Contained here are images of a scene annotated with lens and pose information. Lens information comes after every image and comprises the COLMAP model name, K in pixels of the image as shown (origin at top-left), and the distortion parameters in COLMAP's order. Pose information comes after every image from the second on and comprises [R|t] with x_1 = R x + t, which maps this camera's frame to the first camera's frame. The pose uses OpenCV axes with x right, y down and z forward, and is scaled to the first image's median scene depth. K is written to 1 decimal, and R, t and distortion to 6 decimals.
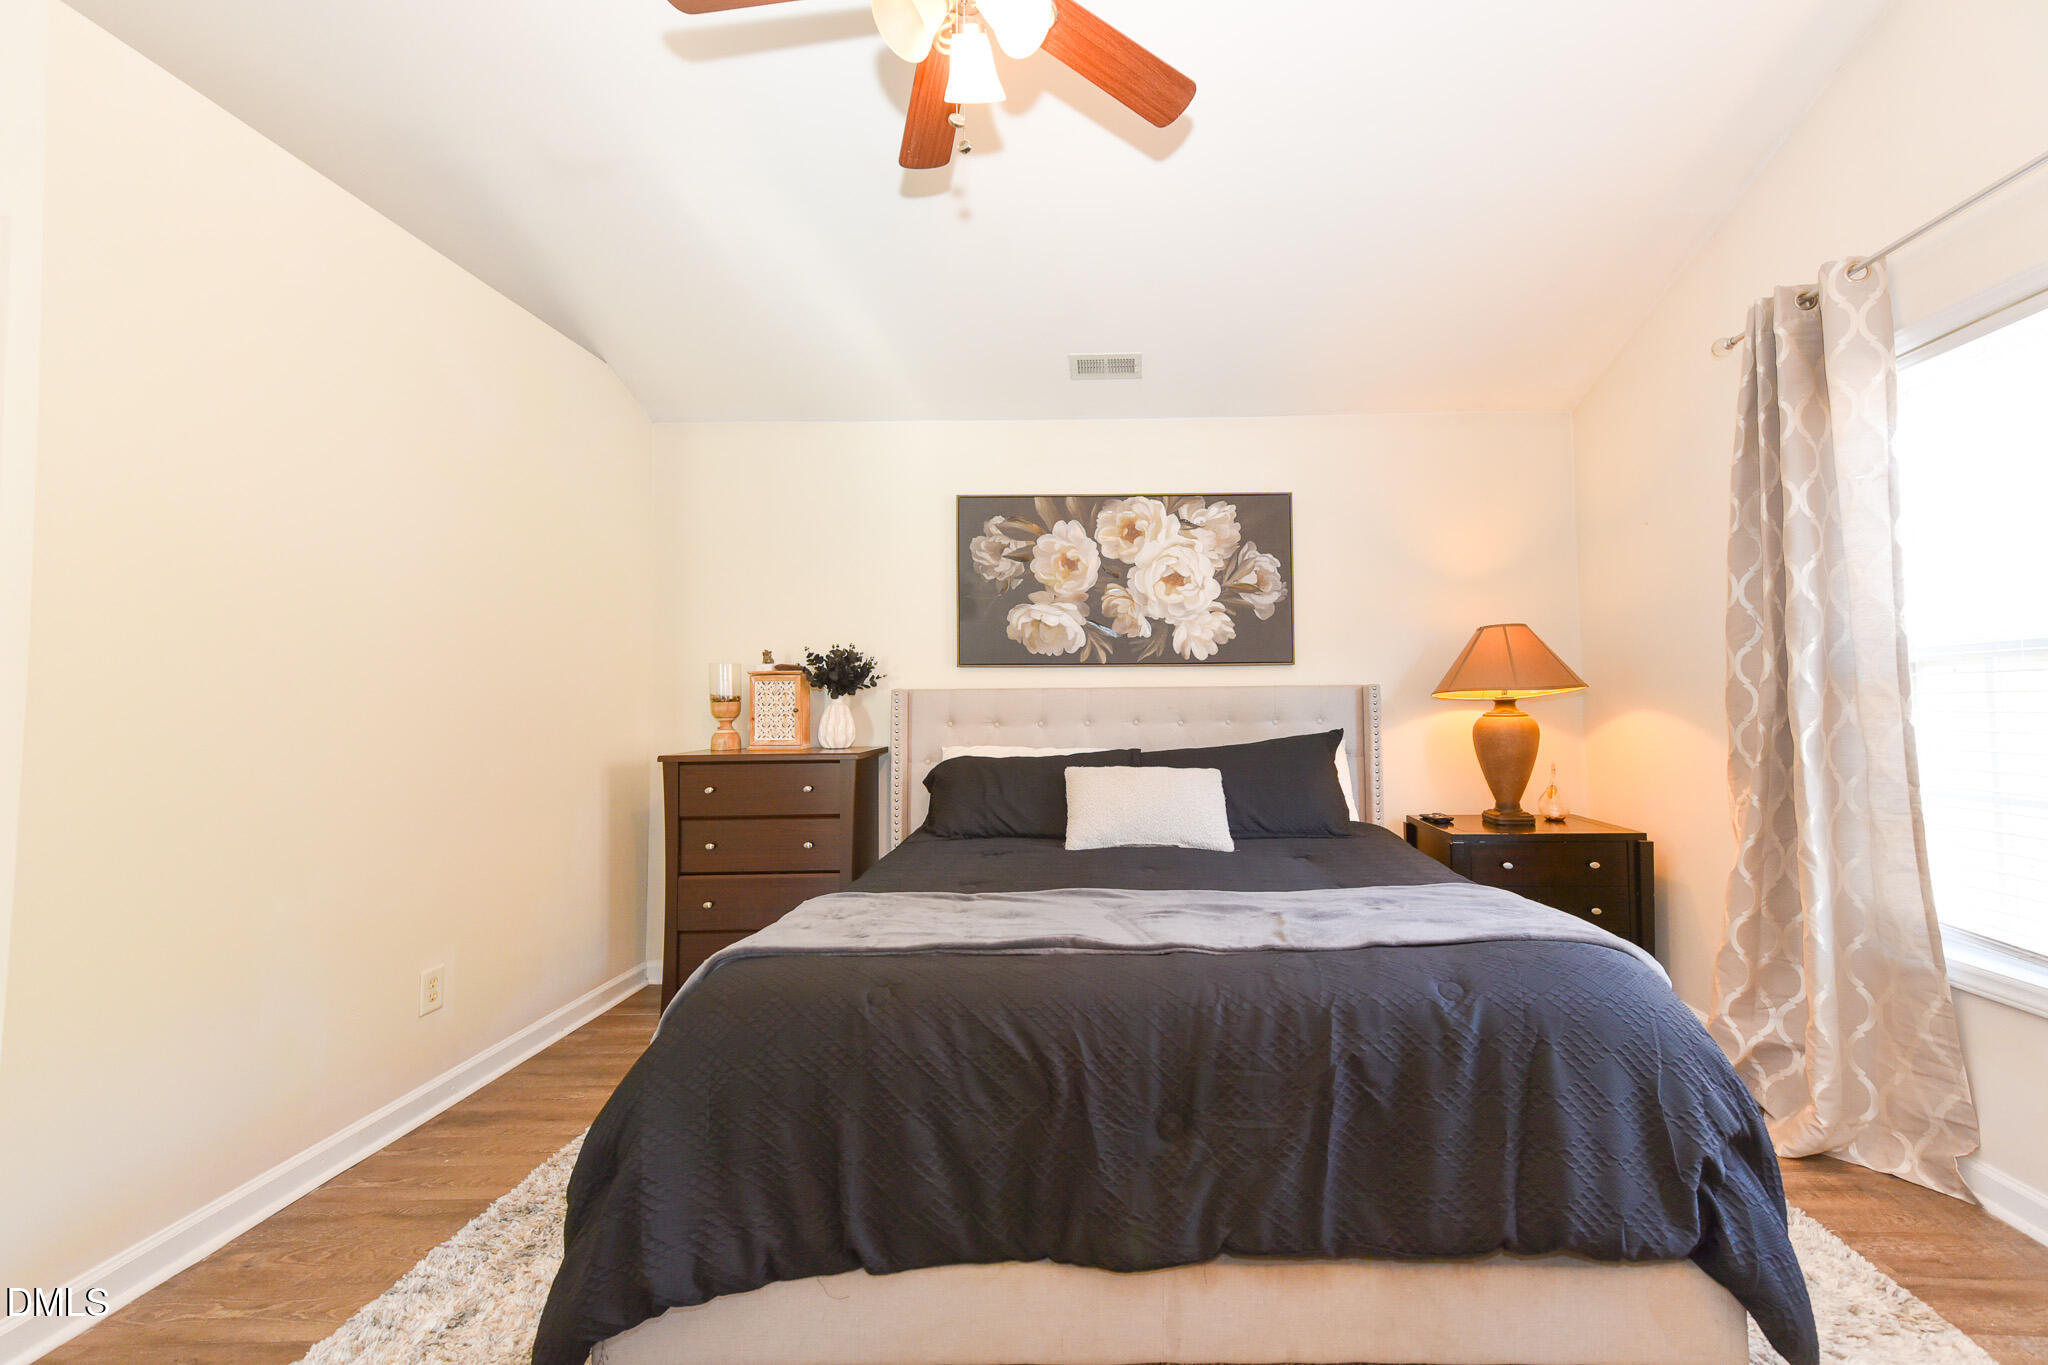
lens RADIAL K [[825.8, 0, 1023.7], [0, 825.8, 667.8], [0, 0, 1]] dist [0.014009, -0.000685]
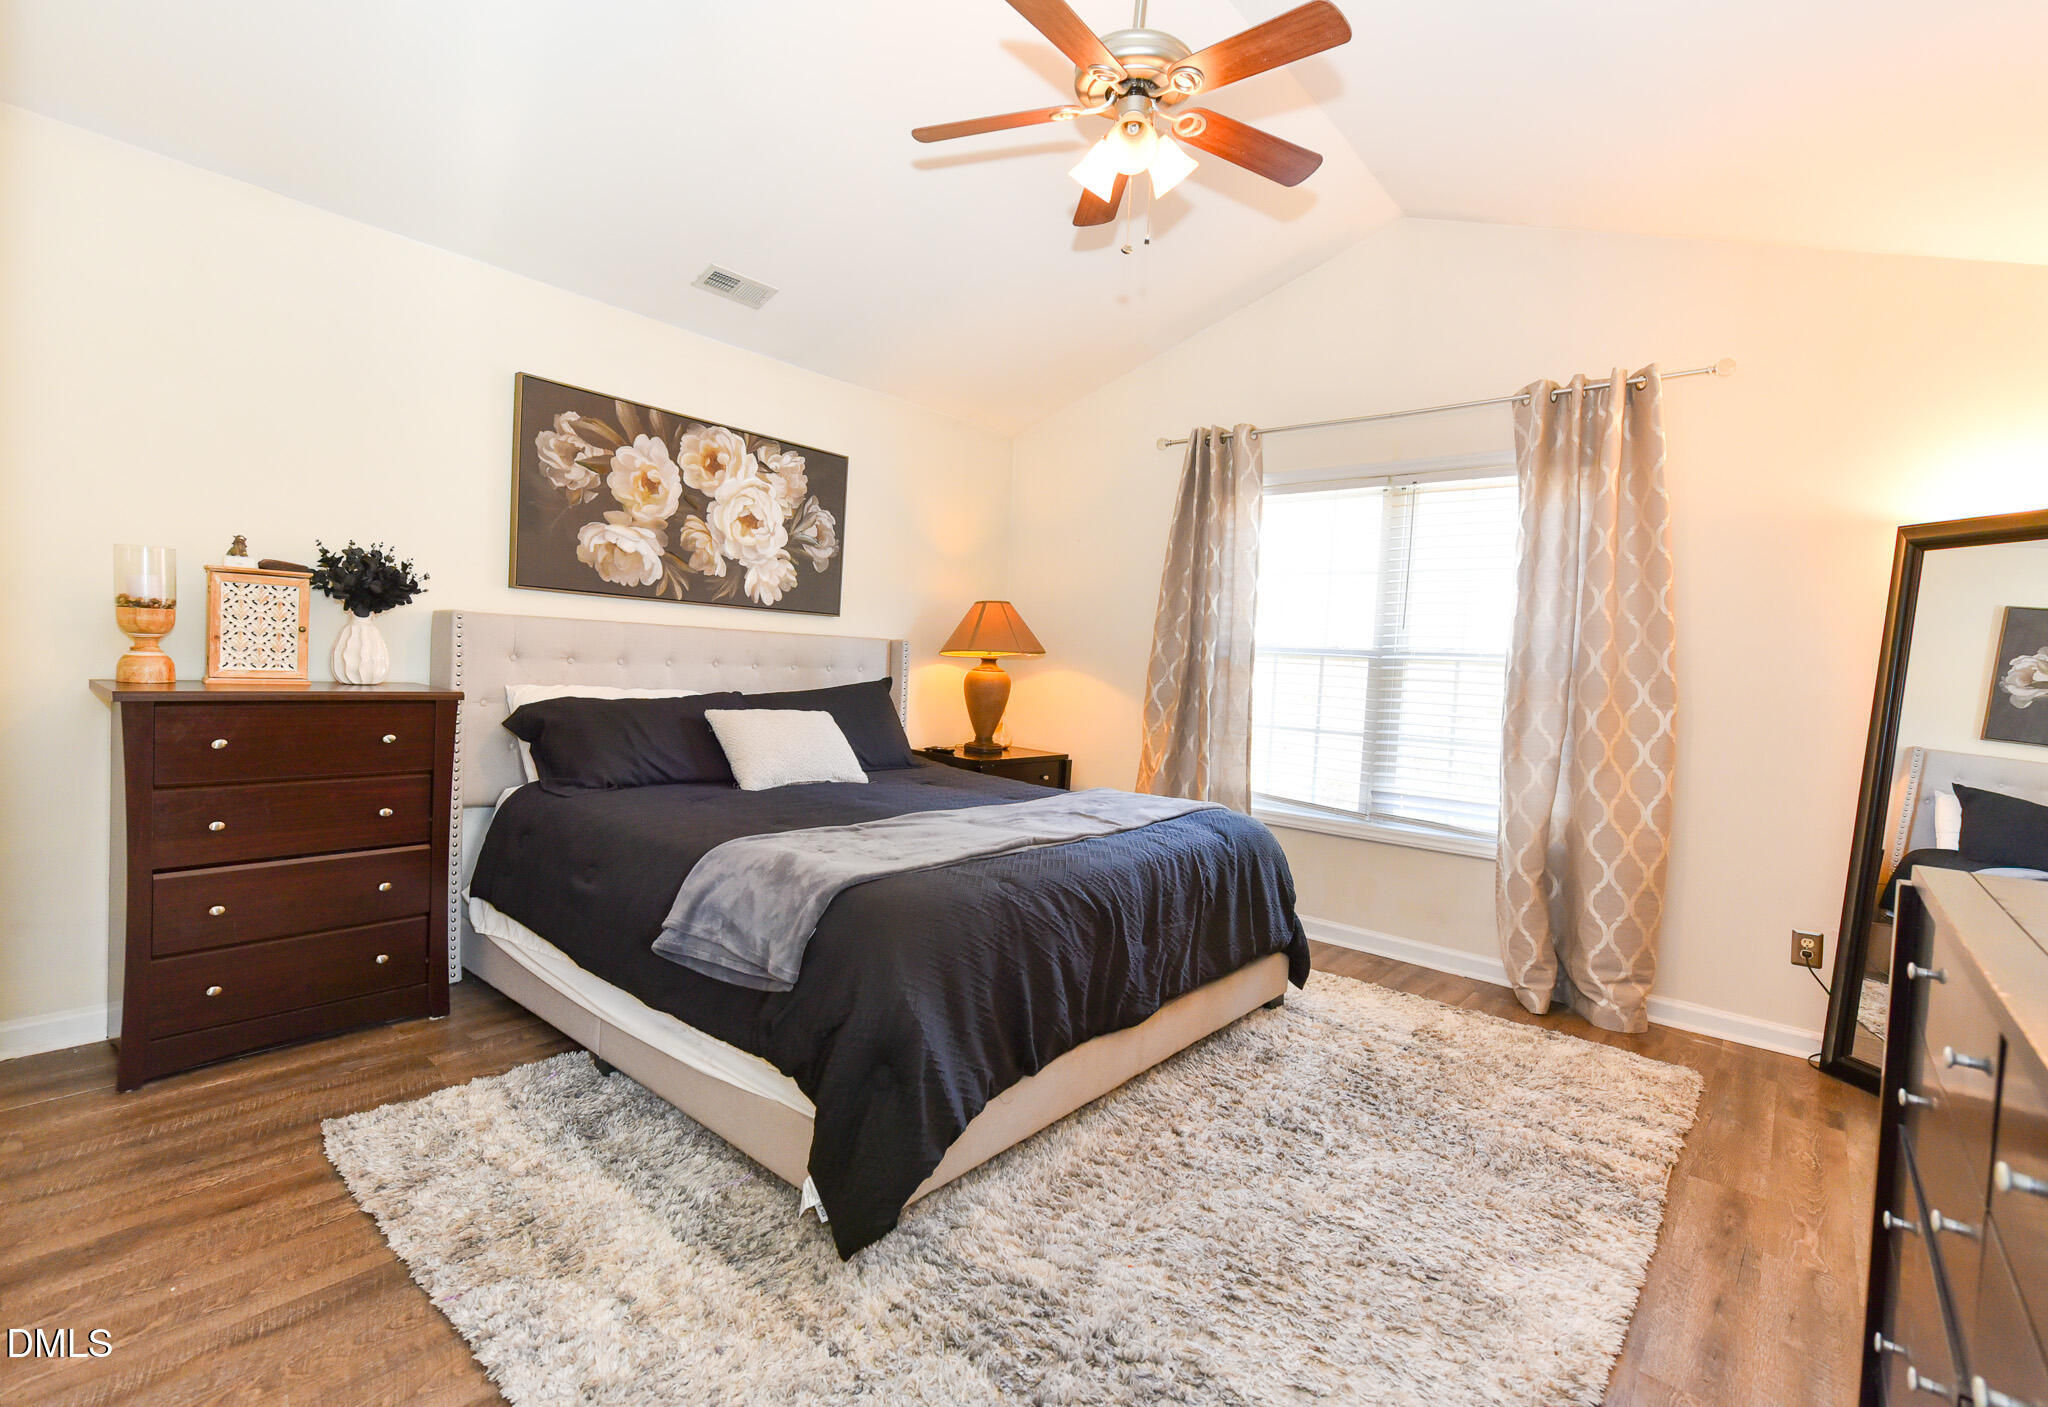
lens RADIAL K [[930.7, 0, 988.3], [0, 930.7, 695.1], [0, 0, 1]] dist [0.003598, -0.000532]
pose [[0.655329, 0.012690, 0.755237, -0.470113], [-0.093085, 0.993594, 0.064075, 0.001799], [-0.749586, -0.112291, 0.652312, 0.037833]]
